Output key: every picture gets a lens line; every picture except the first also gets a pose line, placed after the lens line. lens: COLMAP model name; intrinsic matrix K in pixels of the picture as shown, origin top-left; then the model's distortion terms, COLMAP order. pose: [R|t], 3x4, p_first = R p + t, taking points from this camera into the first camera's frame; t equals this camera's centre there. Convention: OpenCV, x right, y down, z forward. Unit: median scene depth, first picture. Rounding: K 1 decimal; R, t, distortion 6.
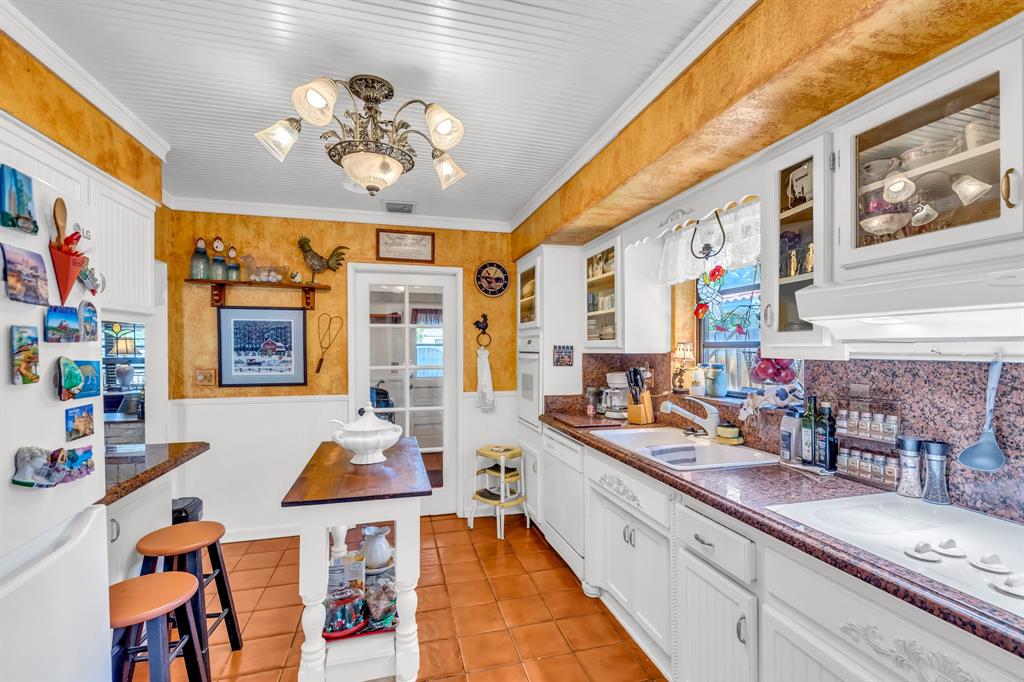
lens RADIAL K [[456.1, 0, 512.8], [0, 456.1, 347.2], [0, 0, 1]] dist [0.000617, 0.000126]
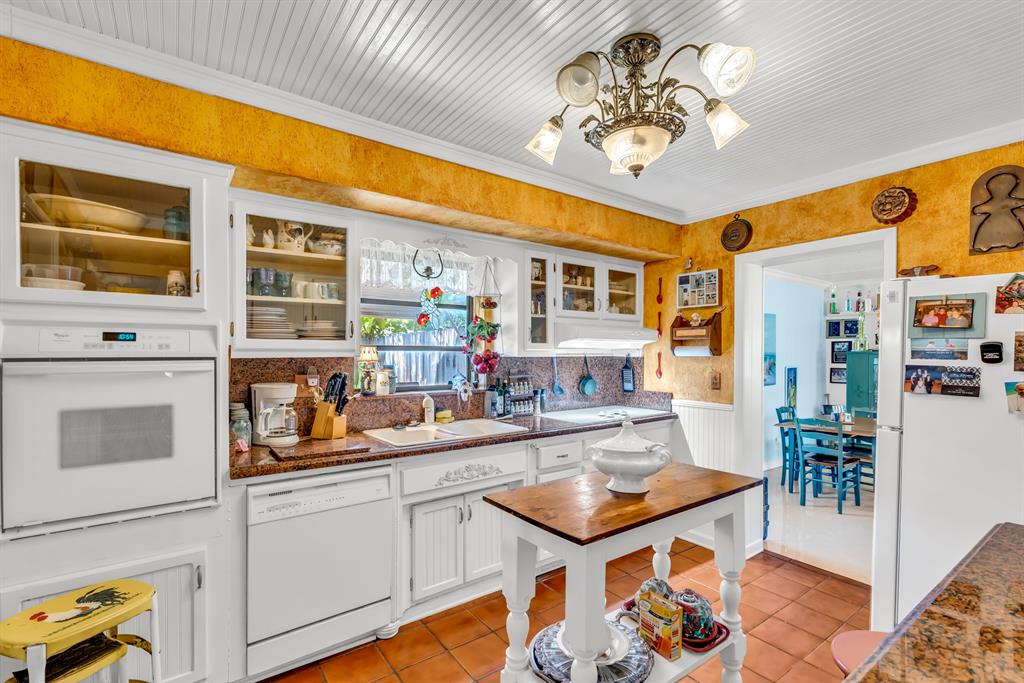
lens RADIAL K [[456.1, 0, 509.9], [0, 456.1, 351.2], [0, 0, 1]] dist [0.000617, 0.000126]
pose [[-0.351761, -0.002226, 0.936087, -0.823573], [-0.004103, 0.999991, 0.000836, -0.000262], [-0.936081, -0.003547, -0.351767, 1.257379]]
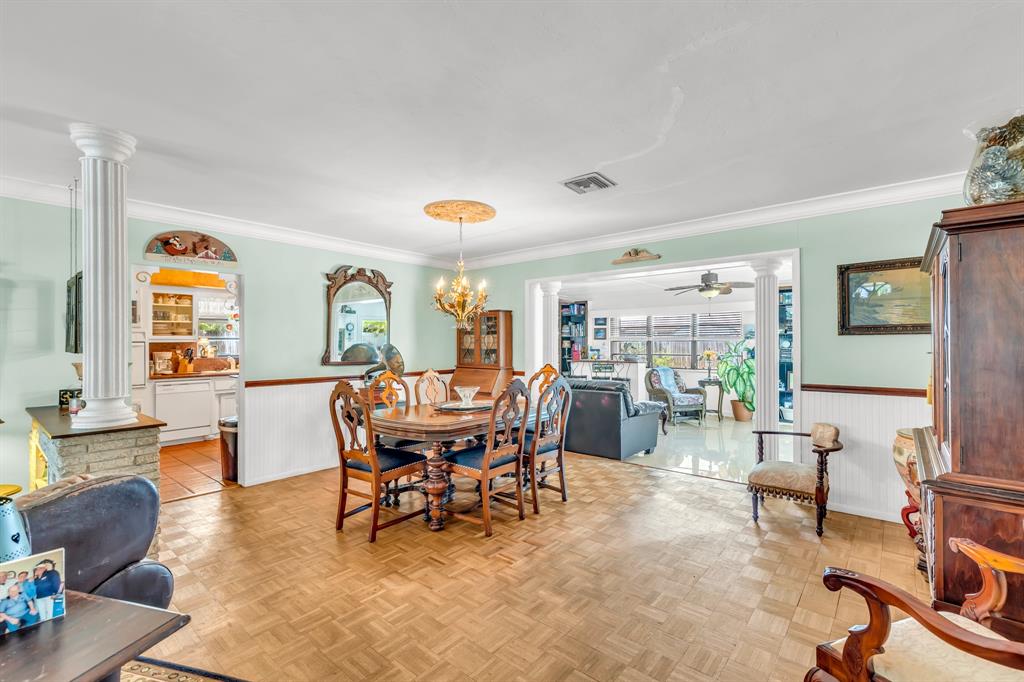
lens RADIAL K [[456.1, 0, 519.7], [0, 456.1, 339.1], [0, 0, 1]] dist [0.000617, 0.000126]
pose [[-0.568255, 0.002835, 0.822847, -3.220894], [-0.000185, 0.999994, -0.003573, 0.007239], [-0.822852, -0.002183, -0.568251, 1.178743]]
